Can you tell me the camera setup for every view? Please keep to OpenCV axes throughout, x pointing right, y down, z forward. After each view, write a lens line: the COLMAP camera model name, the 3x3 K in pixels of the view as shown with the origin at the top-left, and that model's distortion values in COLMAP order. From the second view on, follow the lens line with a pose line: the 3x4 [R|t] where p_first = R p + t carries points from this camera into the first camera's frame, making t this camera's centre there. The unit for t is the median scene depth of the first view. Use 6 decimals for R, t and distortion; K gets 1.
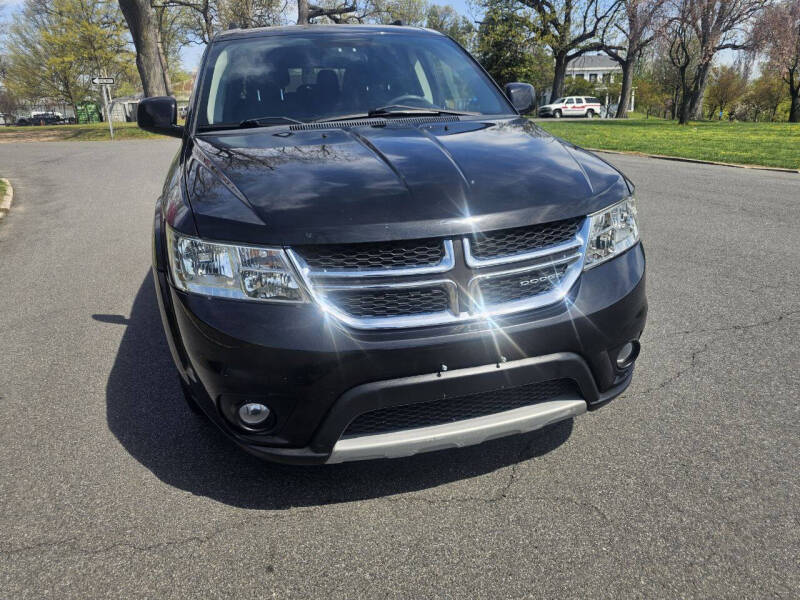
lens RADIAL K [[551.4, 0, 398.0], [0, 551.4, 292.7], [0, 0, 1]] dist [0.038341, -0.028186]
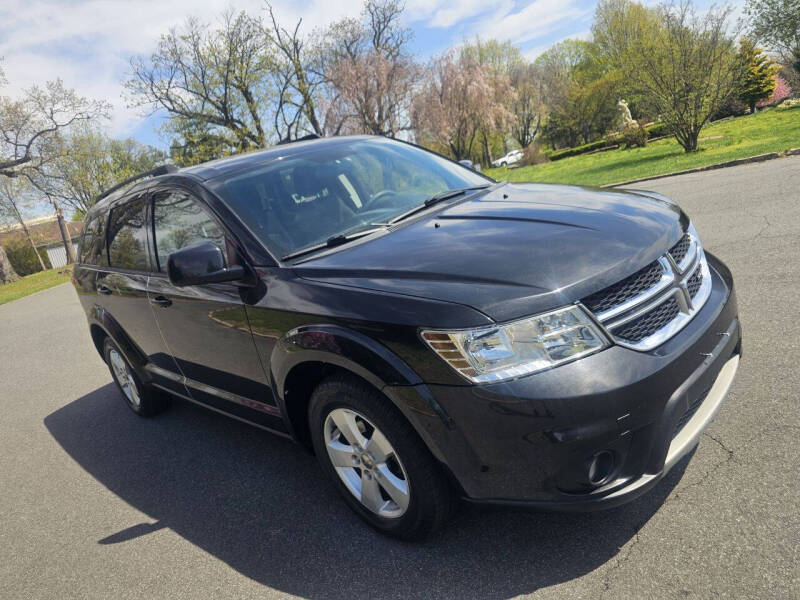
lens RADIAL K [[548.9, 0, 405.0], [0, 548.9, 298.1], [0, 0, 1]] dist [0.035401, -0.034541]
pose [[0.842796, -0.302153, 0.445419, -0.063951], [0.370954, 0.925703, -0.073940, -0.009078], [-0.389985, 0.227546, 0.892264, 0.009975]]
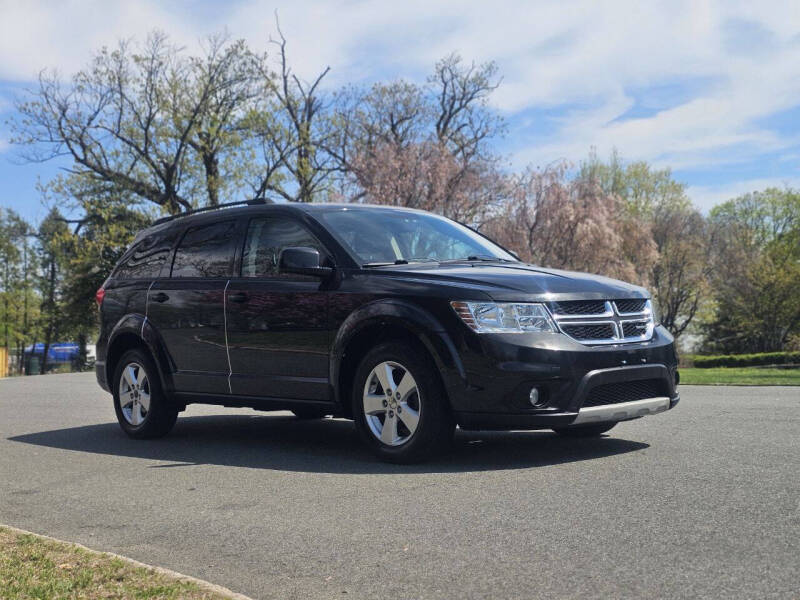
lens RADIAL K [[1087.6, 0, 389.5], [0, 1087.6, 283.0], [0, 0, 1]] dist [0.181798, -0.633612]
pose [[0.888564, 0.020378, 0.458299, -0.157776], [0.160798, 0.921799, -0.352748, 0.072272], [-0.429648, 0.387132, 0.815801, -0.123704]]
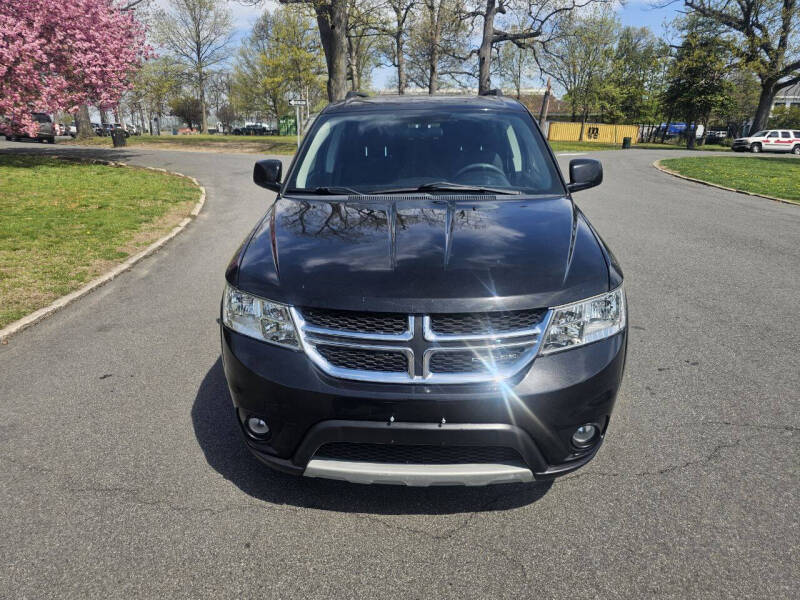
lens RADIAL K [[551.4, 0, 398.0], [0, 551.4, 292.7], [0, 0, 1]] dist [0.038341, -0.028186]
pose [[0.953059, 0.123897, -0.276276, 0.026301], [-0.132193, 0.991157, -0.011534, -0.008571], [0.272404, 0.047514, 0.961009, -0.013211]]
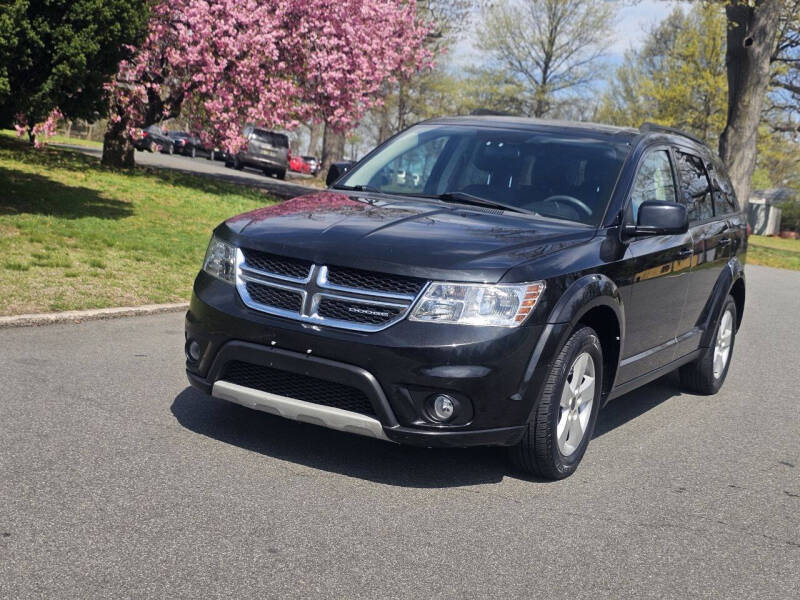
lens RADIAL K [[1093.4, 0, 421.3], [0, 1093.4, 303.4], [0, 0, 1]] dist [0.151081, -0.450425]
pose [[0.723642, 0.211783, -0.656880, 0.146270], [-0.367698, 0.923741, -0.107247, 0.013459], [0.584073, 0.319142, 0.746329, -0.062966]]
